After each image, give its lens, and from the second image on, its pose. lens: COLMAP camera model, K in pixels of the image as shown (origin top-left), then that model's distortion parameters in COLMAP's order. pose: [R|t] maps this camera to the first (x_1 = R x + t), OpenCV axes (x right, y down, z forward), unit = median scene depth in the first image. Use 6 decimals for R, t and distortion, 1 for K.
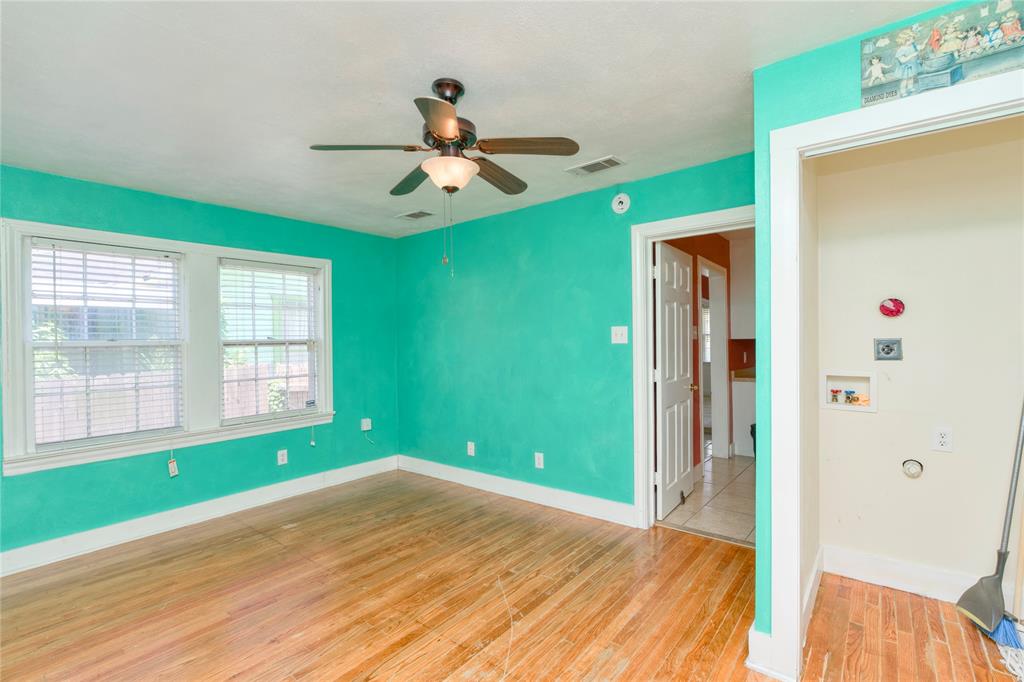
lens RADIAL K [[465.8, 0, 512.2], [0, 465.8, 337.9], [0, 0, 1]] dist [-0.003256, 0.000533]
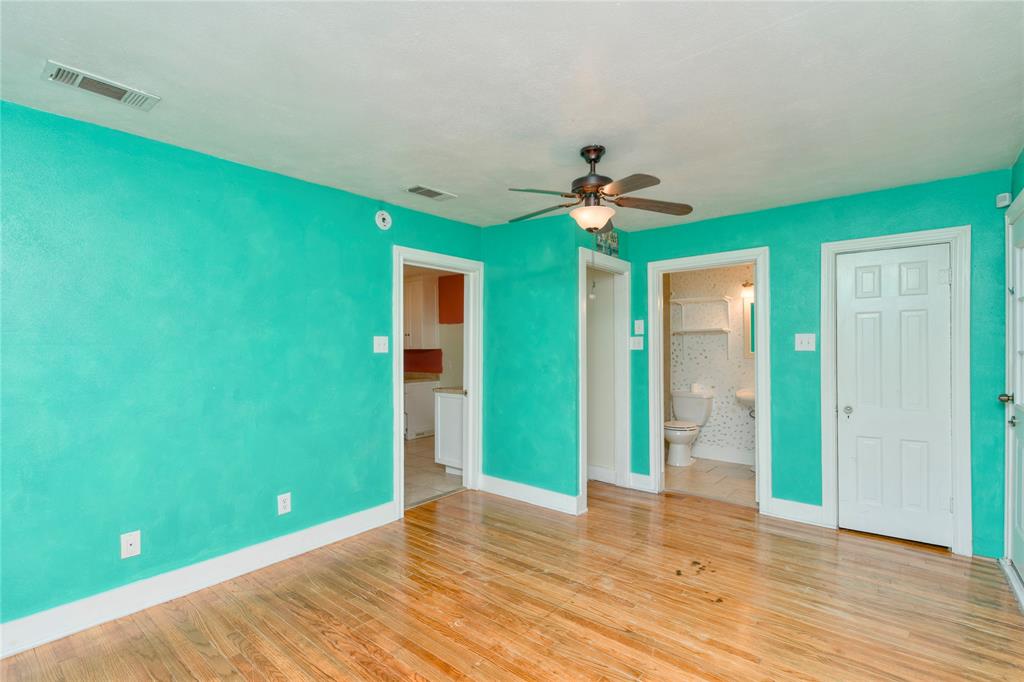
lens RADIAL K [[465.8, 0, 514.9], [0, 465.8, 347.8], [0, 0, 1]] dist [-0.003256, 0.000533]
pose [[0.016385, 0.013692, 0.999772, -0.879660], [0.002327, 0.999903, -0.013732, 0.017535], [-0.999863, 0.002551, 0.016351, 0.739182]]
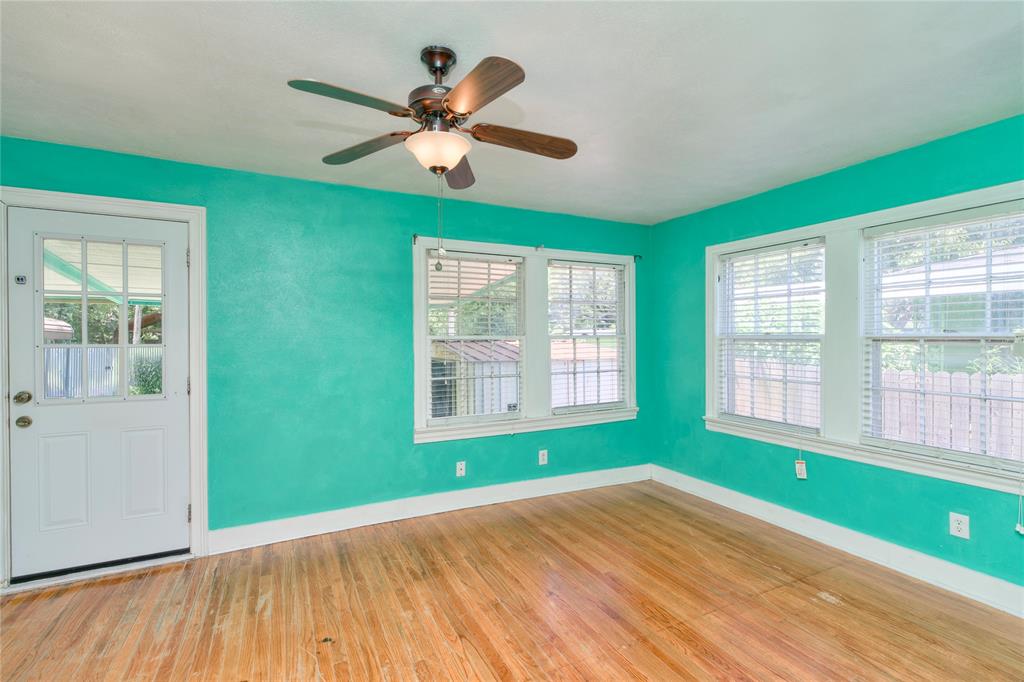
lens RADIAL K [[465.8, 0, 520.0], [0, 465.8, 335.7], [0, 0, 1]] dist [-0.003256, 0.000533]
pose [[-0.403728, 0.013335, -0.914782, 0.384120], [0.007402, 0.999909, 0.011309, -0.006753], [0.914849, -0.002205, -0.403790, 0.927610]]
